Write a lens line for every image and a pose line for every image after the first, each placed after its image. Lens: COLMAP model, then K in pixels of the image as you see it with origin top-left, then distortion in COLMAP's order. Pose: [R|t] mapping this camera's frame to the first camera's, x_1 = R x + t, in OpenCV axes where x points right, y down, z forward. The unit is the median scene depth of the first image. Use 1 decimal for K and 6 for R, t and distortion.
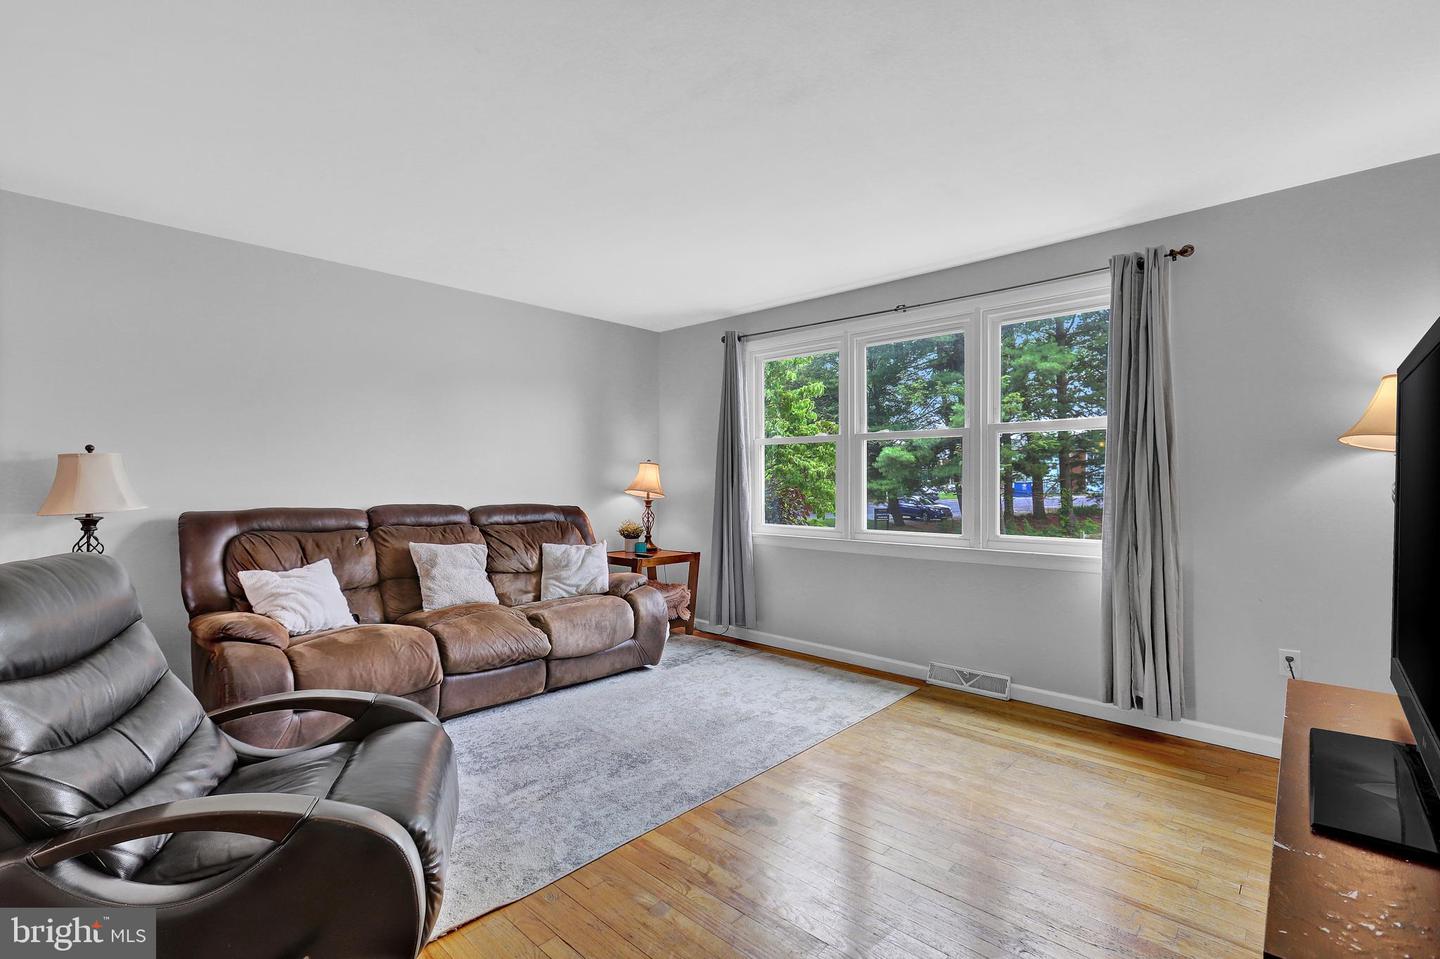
lens RADIAL K [[642.7, 0, 717.5], [0, 642.7, 478.3], [0, 0, 1]] dist [-0.007685, -0.000401]
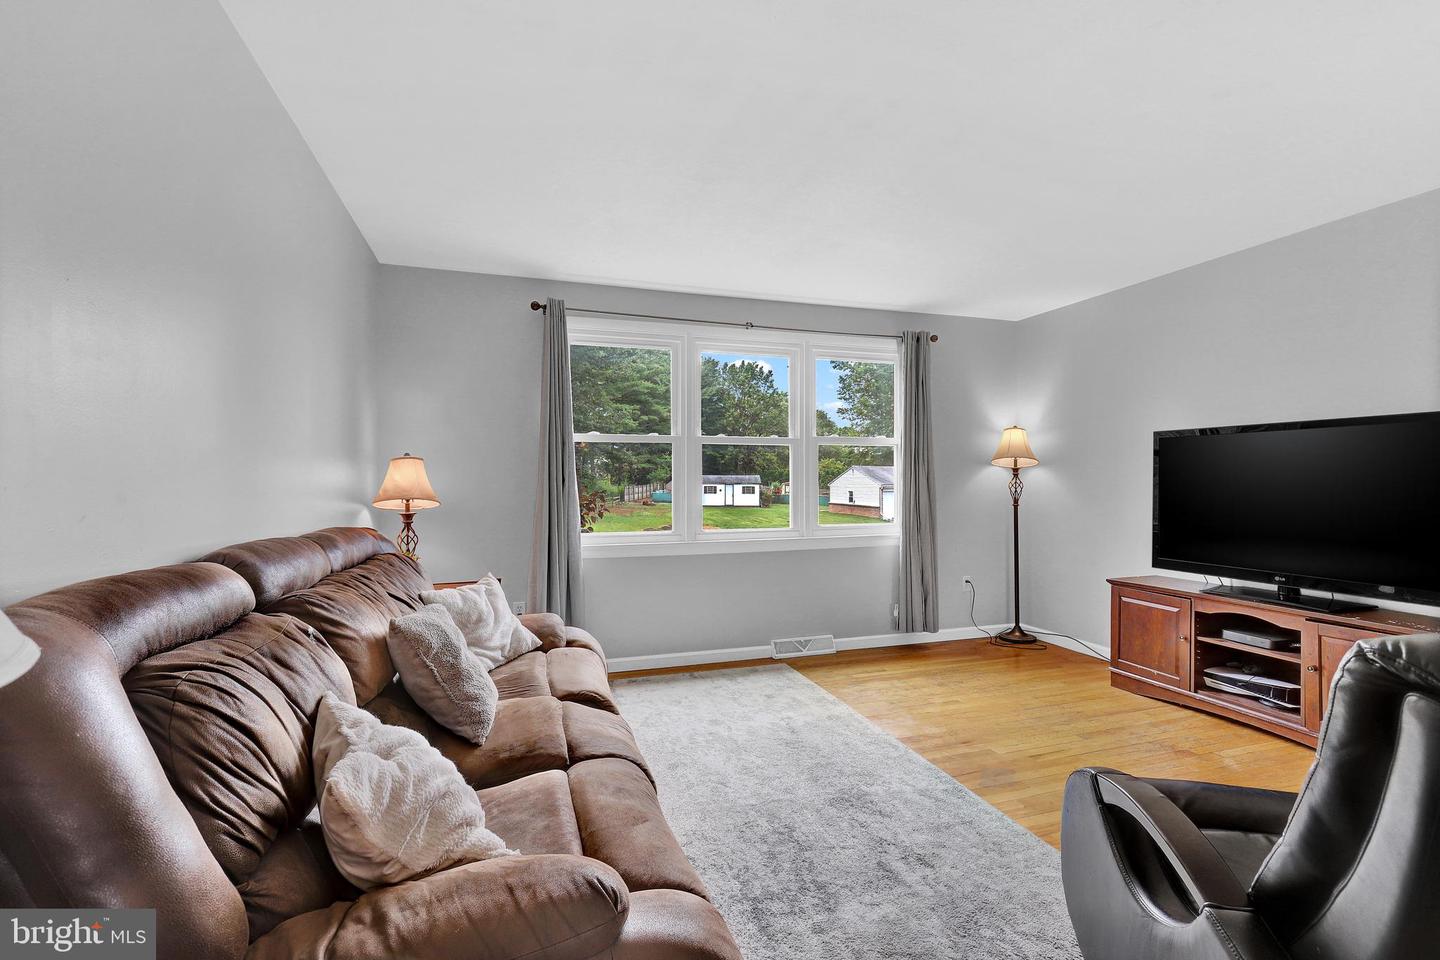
lens RADIAL K [[642.7, 0, 710.5], [0, 642.7, 481.0], [0, 0, 1]] dist [-0.007685, -0.000401]
pose [[0.487776, -0.000247, 0.872969, -0.785343], [0.000675, 1.000000, -0.000094, 0.001680], [-0.872968, 0.000635, 0.487776, 0.583865]]
